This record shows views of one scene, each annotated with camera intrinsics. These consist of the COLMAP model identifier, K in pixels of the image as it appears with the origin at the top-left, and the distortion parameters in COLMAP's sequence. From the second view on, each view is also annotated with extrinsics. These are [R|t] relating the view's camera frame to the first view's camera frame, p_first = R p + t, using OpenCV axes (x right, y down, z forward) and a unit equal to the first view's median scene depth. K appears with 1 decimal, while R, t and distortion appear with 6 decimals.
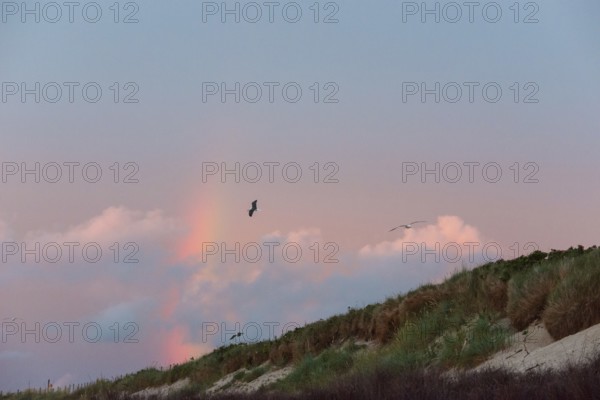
lens RADIAL K [[280.3, 0, 300.0], [0, 280.3, 200.0], [0, 0, 1]] dist [0.000323, -0.000113]
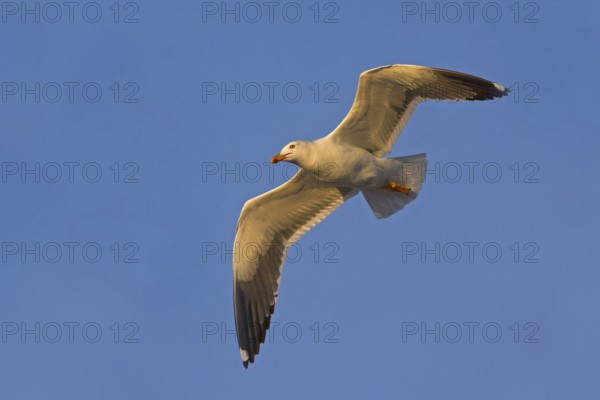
lens RADIAL K [[280.3, 0, 300.0], [0, 280.3, 200.0], [0, 0, 1]] dist [0.000323, -0.000113]
pose [[1.000000, 0.000609, 0.000036, -0.001609], [-0.000609, 0.999999, 0.001495, -3.450834], [-0.000035, -0.001495, 0.999999, -0.000971]]
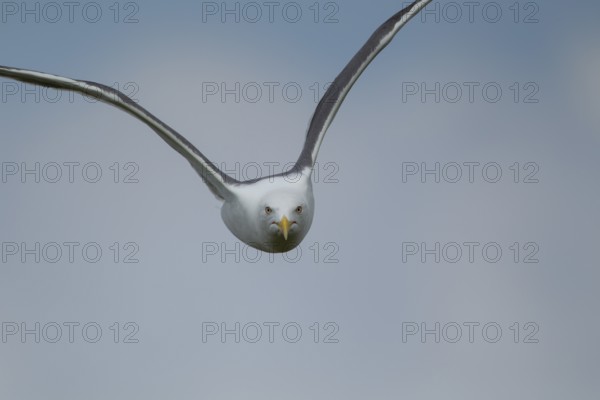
lens RADIAL K [[280.3, 0, 300.0], [0, 280.3, 200.0], [0, 0, 1]] dist [0.000323, -0.000113]
pose [[1.000000, 0.000002, -0.000006, -0.000006], [-0.000002, 1.000000, 0.000231, -0.570566], [0.000006, -0.000231, 1.000000, 0.000266]]
